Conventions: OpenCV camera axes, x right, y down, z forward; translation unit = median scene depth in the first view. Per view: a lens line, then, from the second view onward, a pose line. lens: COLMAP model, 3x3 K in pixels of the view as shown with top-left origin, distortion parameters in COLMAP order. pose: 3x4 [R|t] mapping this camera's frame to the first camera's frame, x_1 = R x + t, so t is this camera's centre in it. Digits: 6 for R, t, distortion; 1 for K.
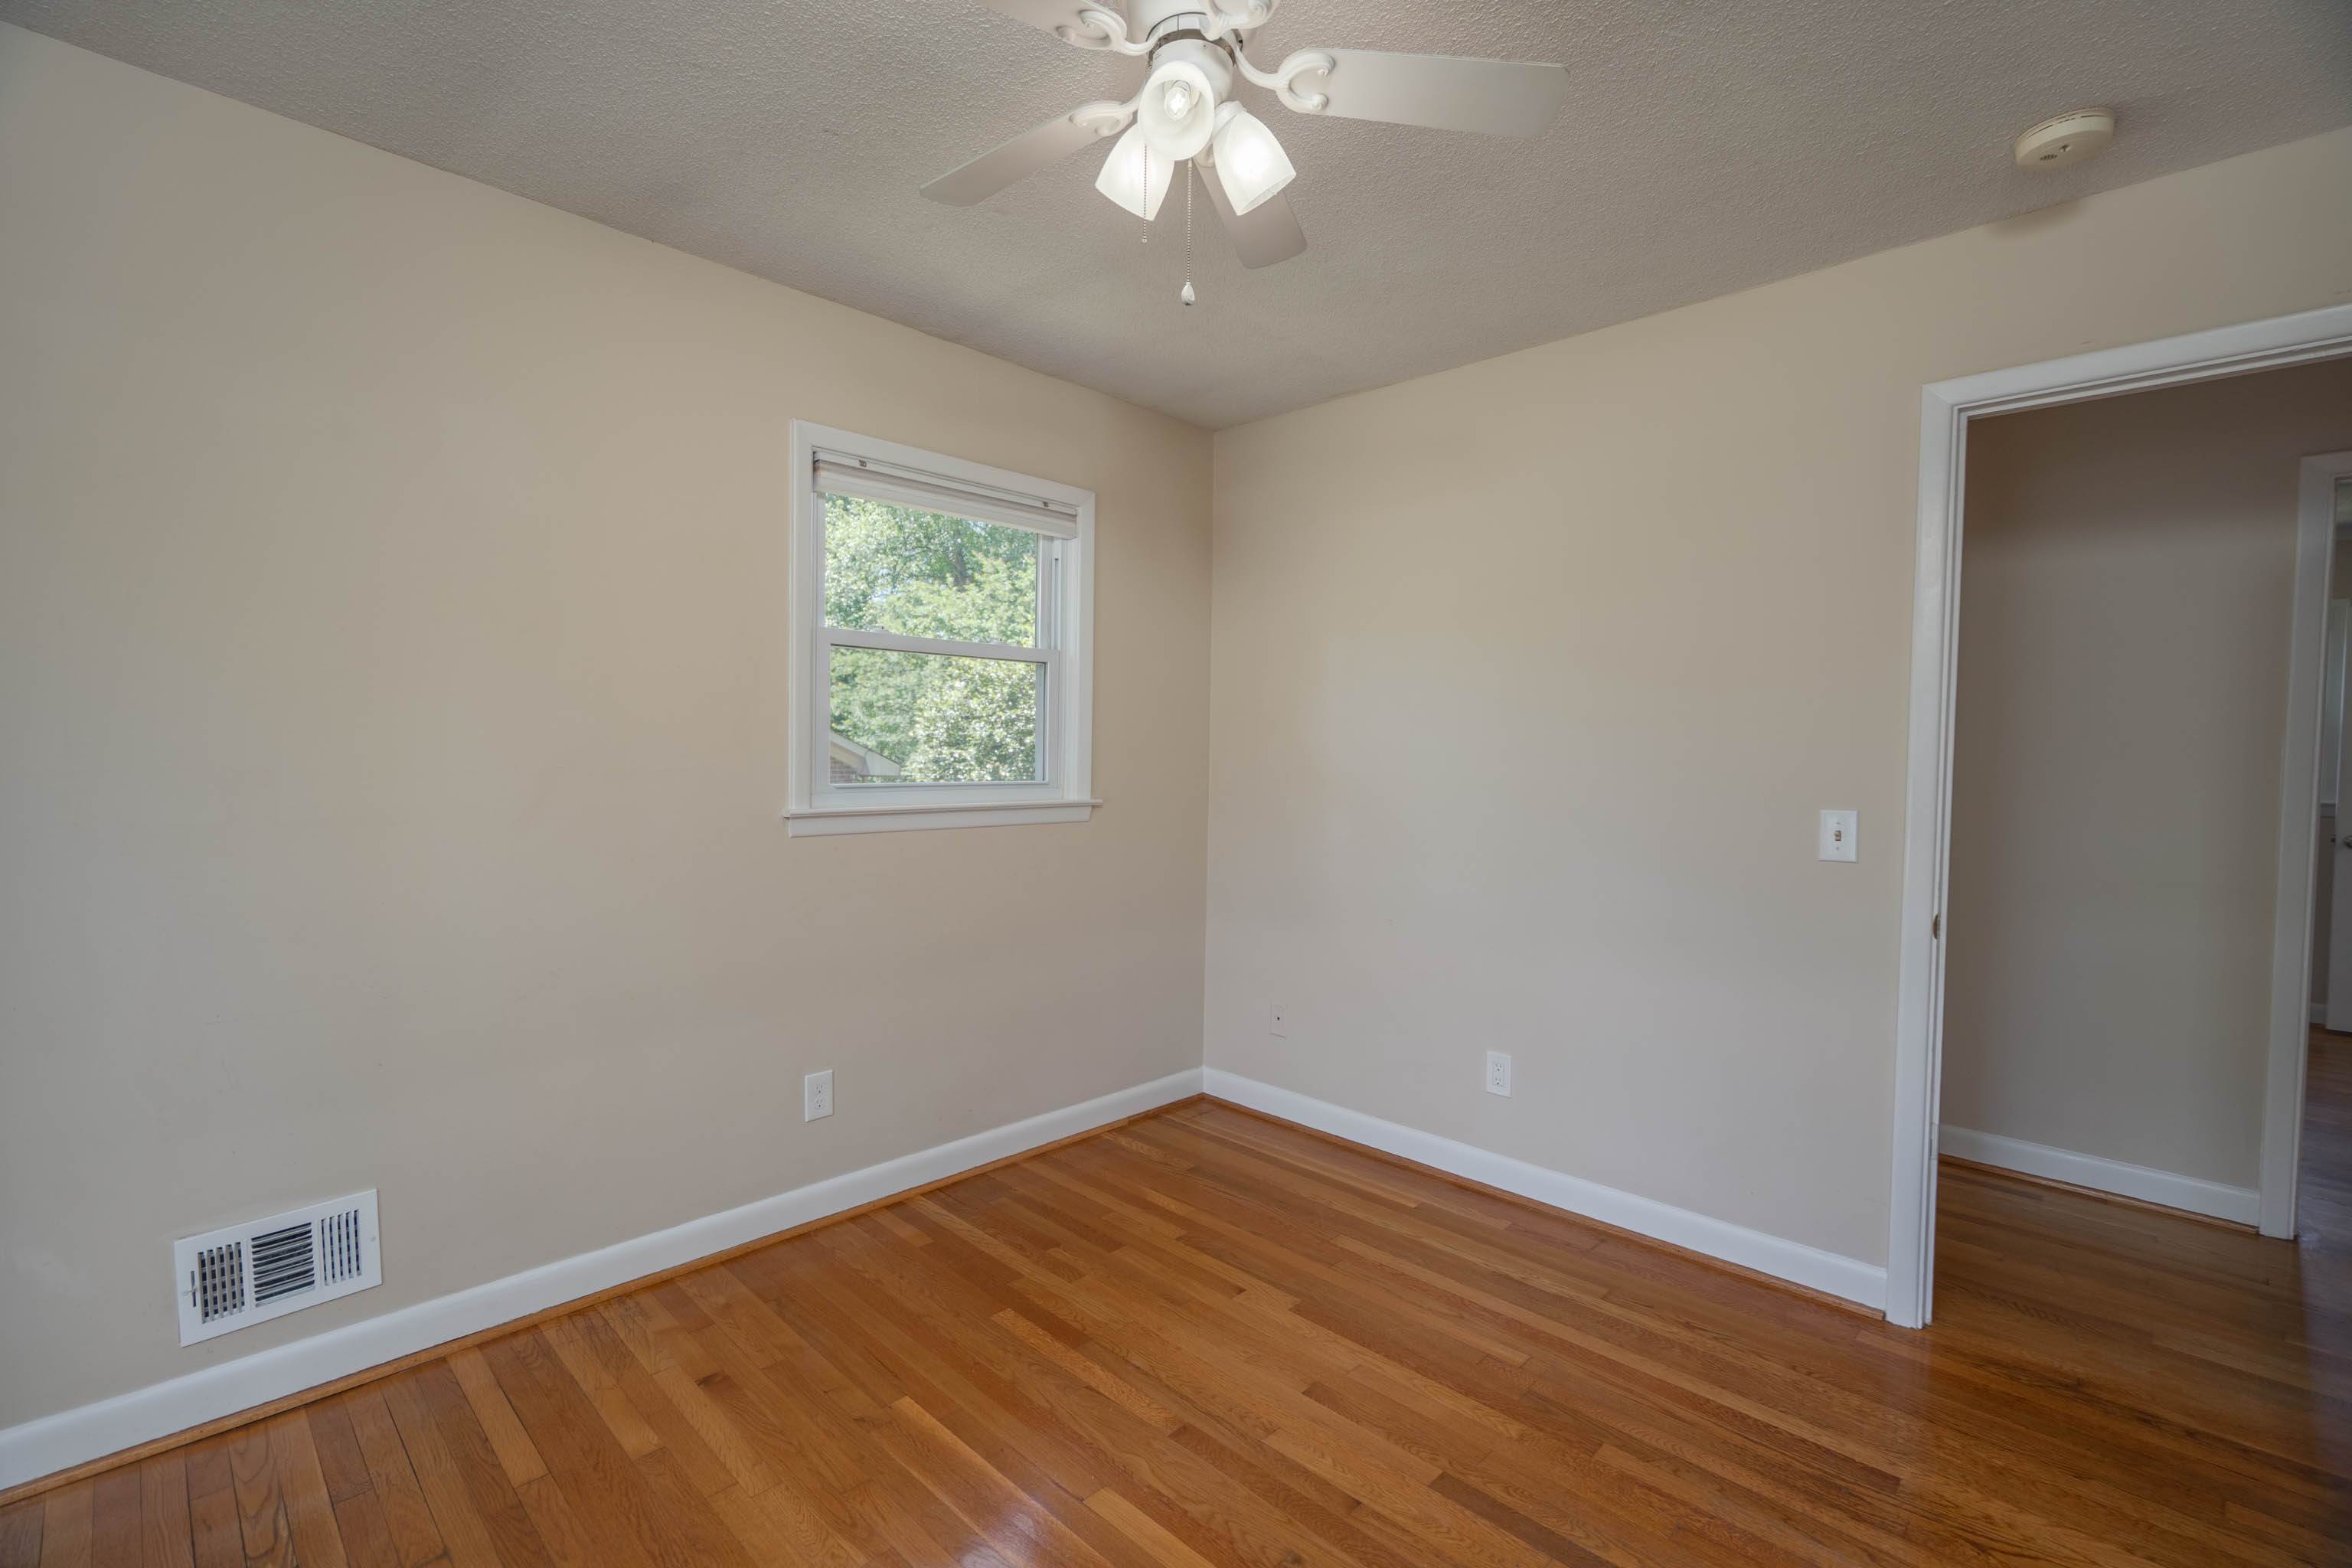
lens RADIAL K [[1051.4, 0, 1176.0], [0, 1051.4, 784.0], [0, 0, 1]] dist [0.010406, 0.000132]
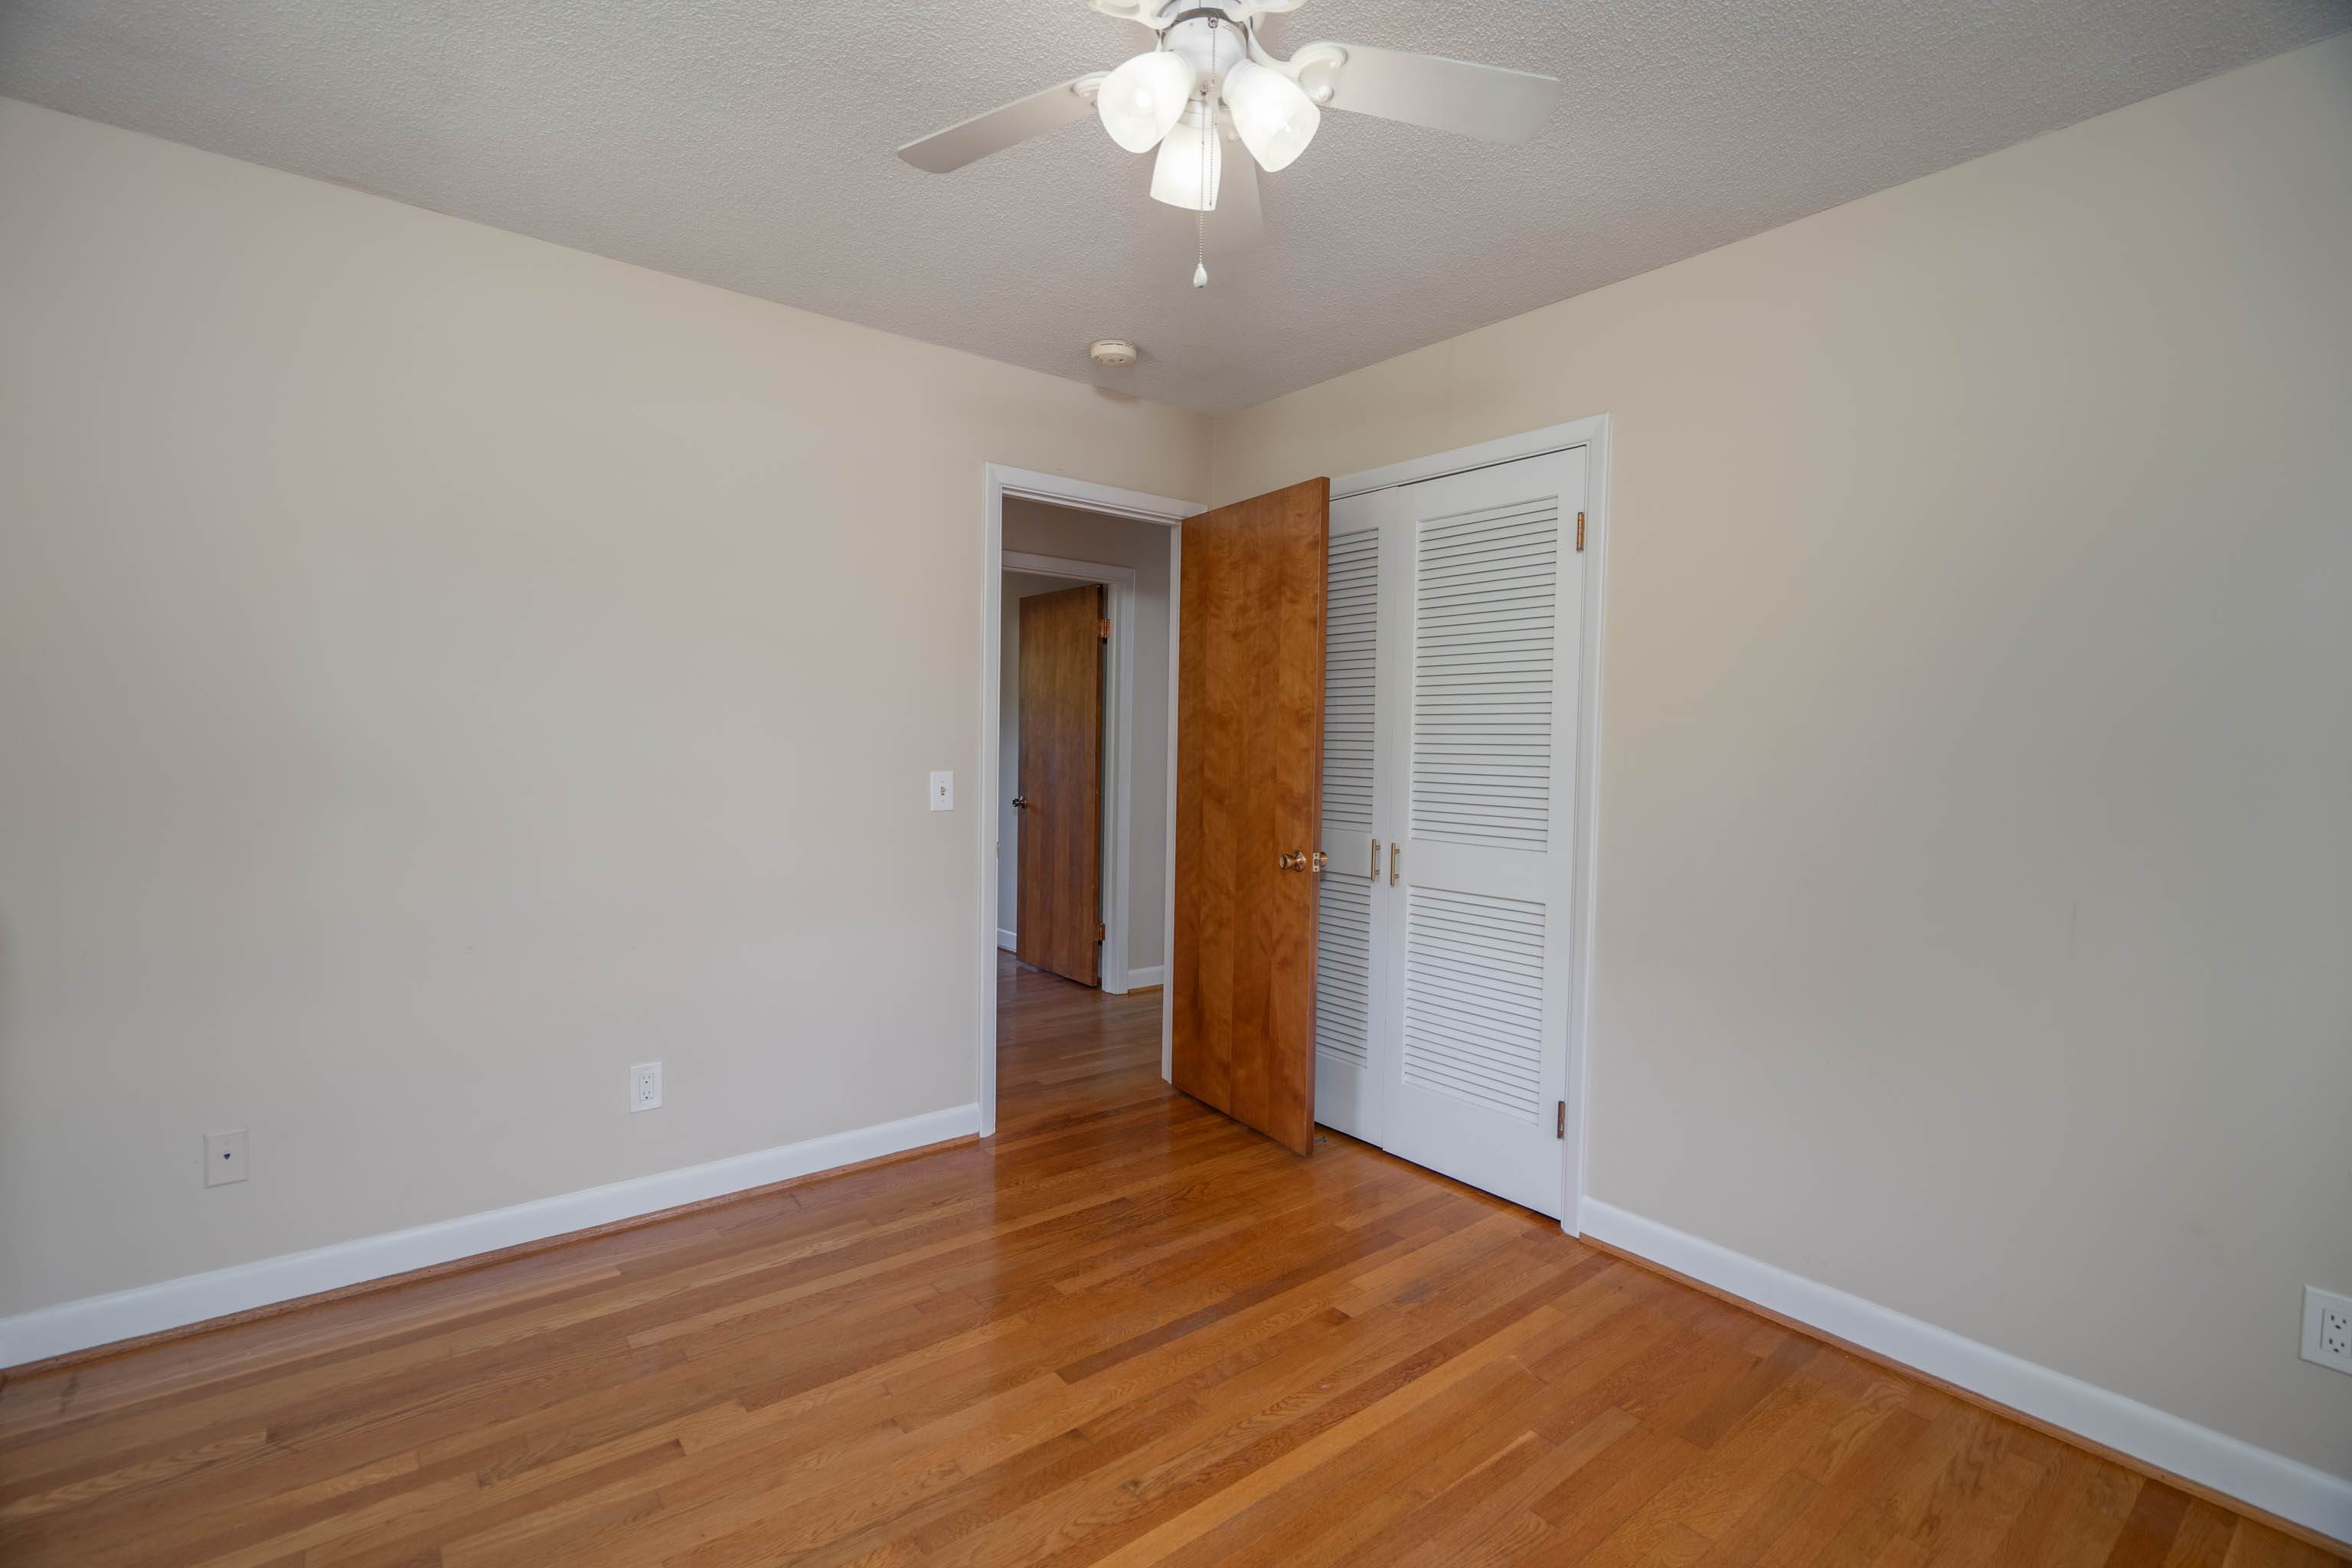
lens RADIAL K [[1054.4, 0, 1160.5], [0, 1054.4, 777.9], [0, 0, 1]] dist [-0.002245, -0.000425]
pose [[0.131123, -0.047543, 0.990225, -0.624692], [0.010589, 0.998860, 0.046555, -0.025014], [-0.991310, 0.004381, 0.131477, 0.566533]]
